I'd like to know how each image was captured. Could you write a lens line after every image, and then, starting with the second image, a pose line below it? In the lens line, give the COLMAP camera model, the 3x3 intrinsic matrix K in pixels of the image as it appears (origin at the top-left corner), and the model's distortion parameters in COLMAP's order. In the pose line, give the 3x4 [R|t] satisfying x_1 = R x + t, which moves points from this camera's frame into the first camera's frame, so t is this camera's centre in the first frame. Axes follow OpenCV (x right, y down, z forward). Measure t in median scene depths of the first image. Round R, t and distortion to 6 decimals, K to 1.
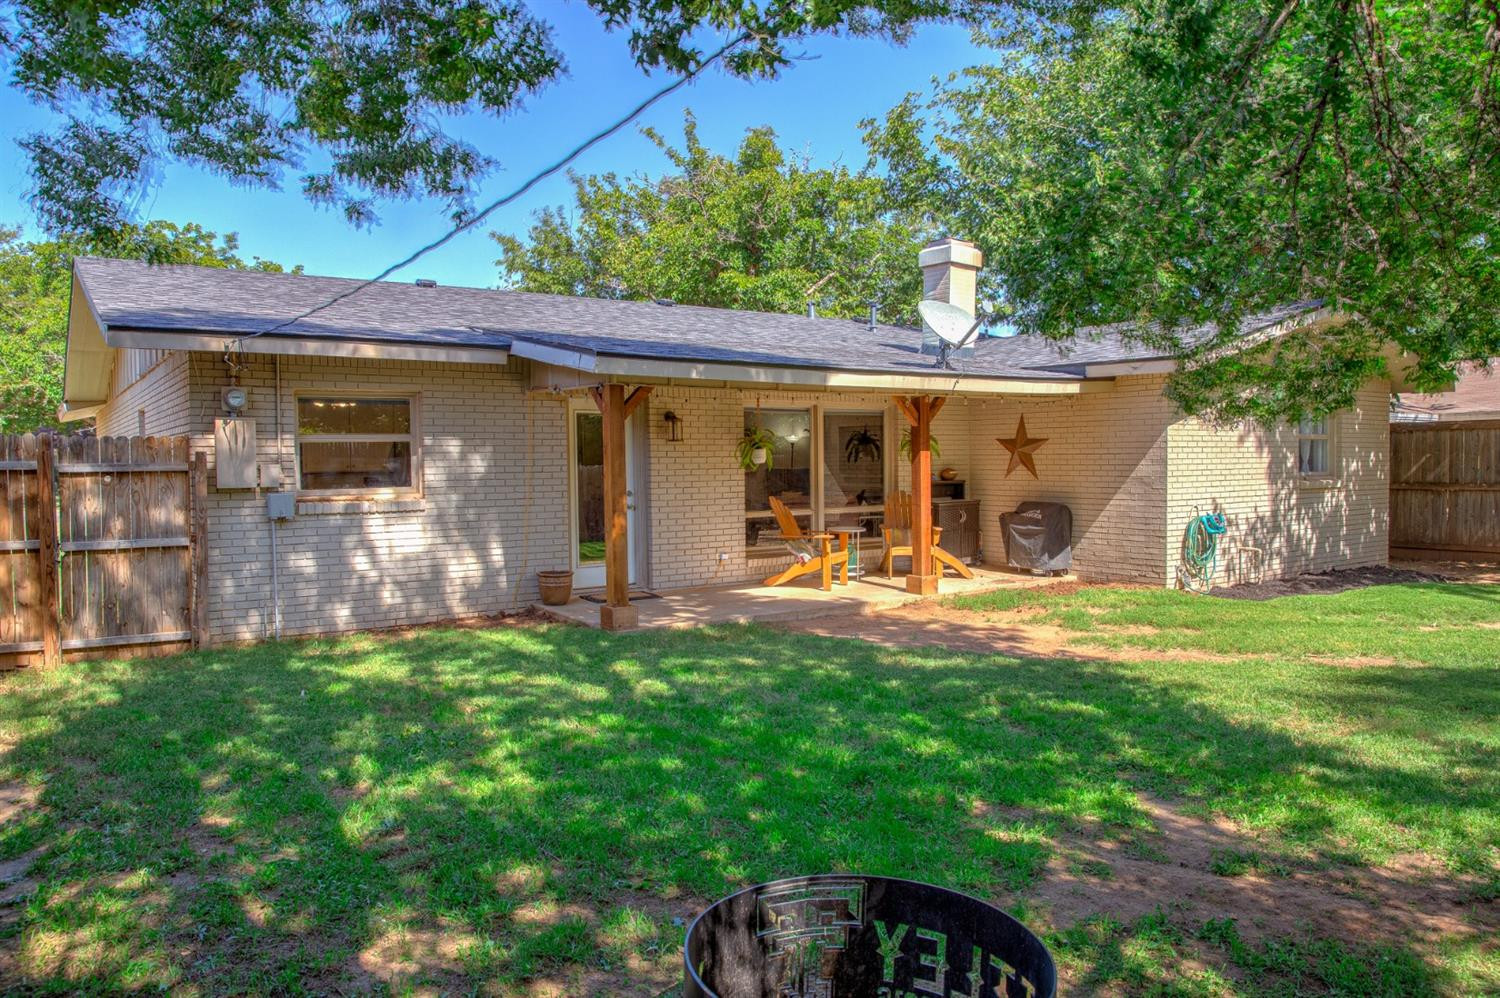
lens RADIAL K [[1209.7, 0, 759.9], [0, 1209.7, 483.7], [0, 0, 1]] dist [-0.001911, 0.010824]
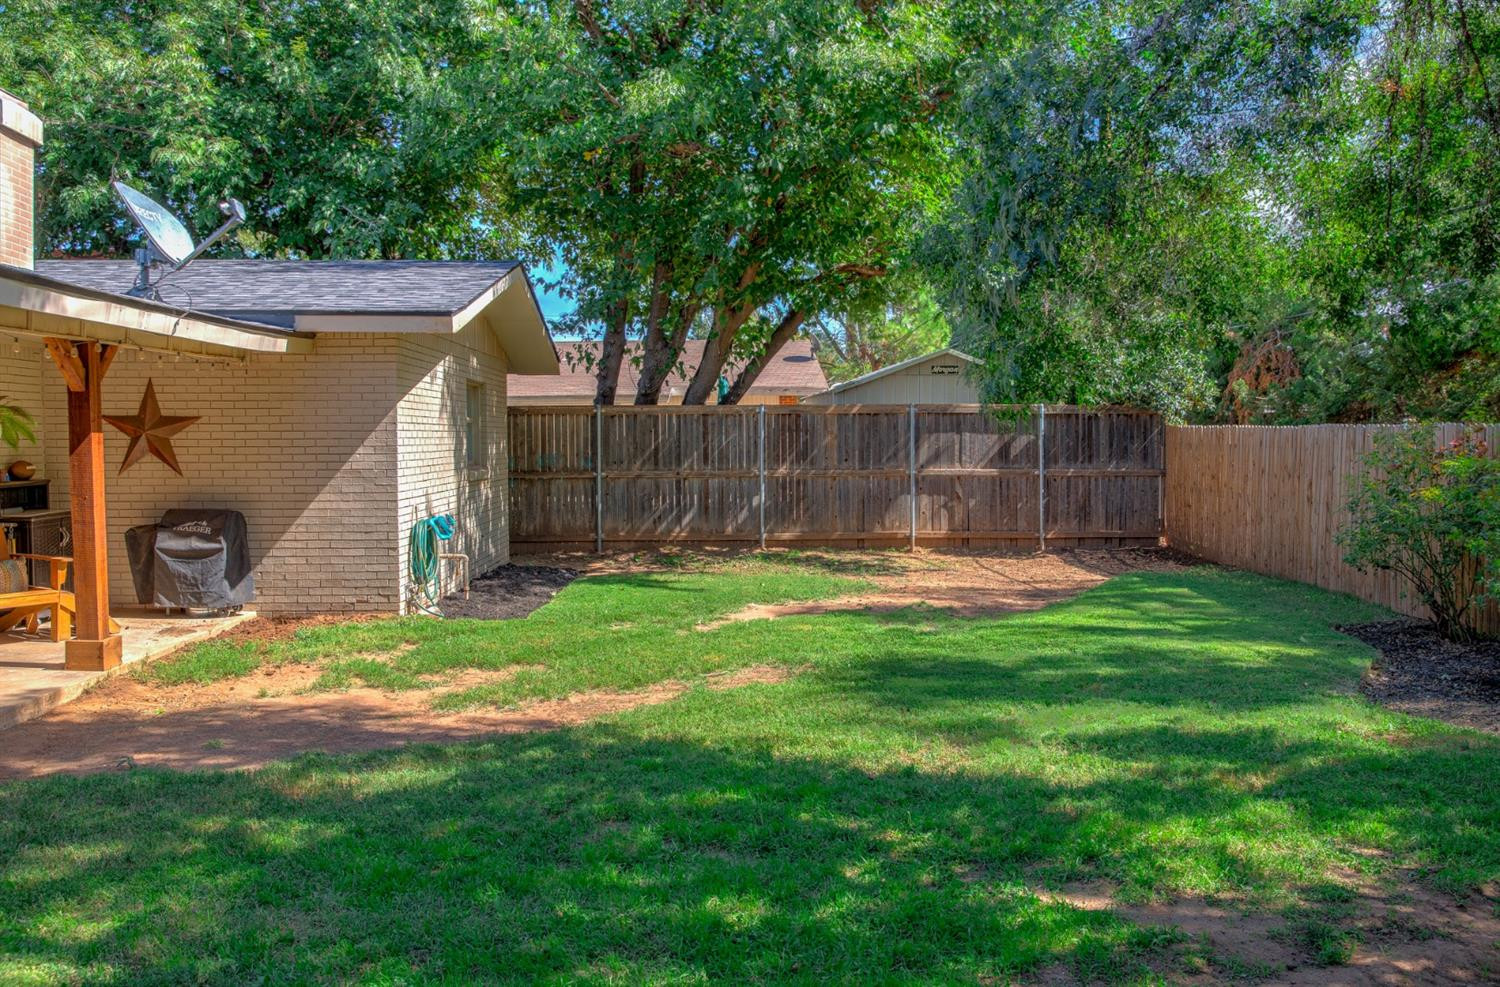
lens RADIAL K [[1280.2, 0, 750.0], [0, 1280.2, 493.5], [0, 0, 1]] dist [-0.011022, -0.003824]
pose [[0.519357, -0.033008, 0.853919, -0.229904], [0.018645, 0.999454, 0.027293, -0.007864], [-0.854354, 0.001747, 0.519689, 0.372204]]
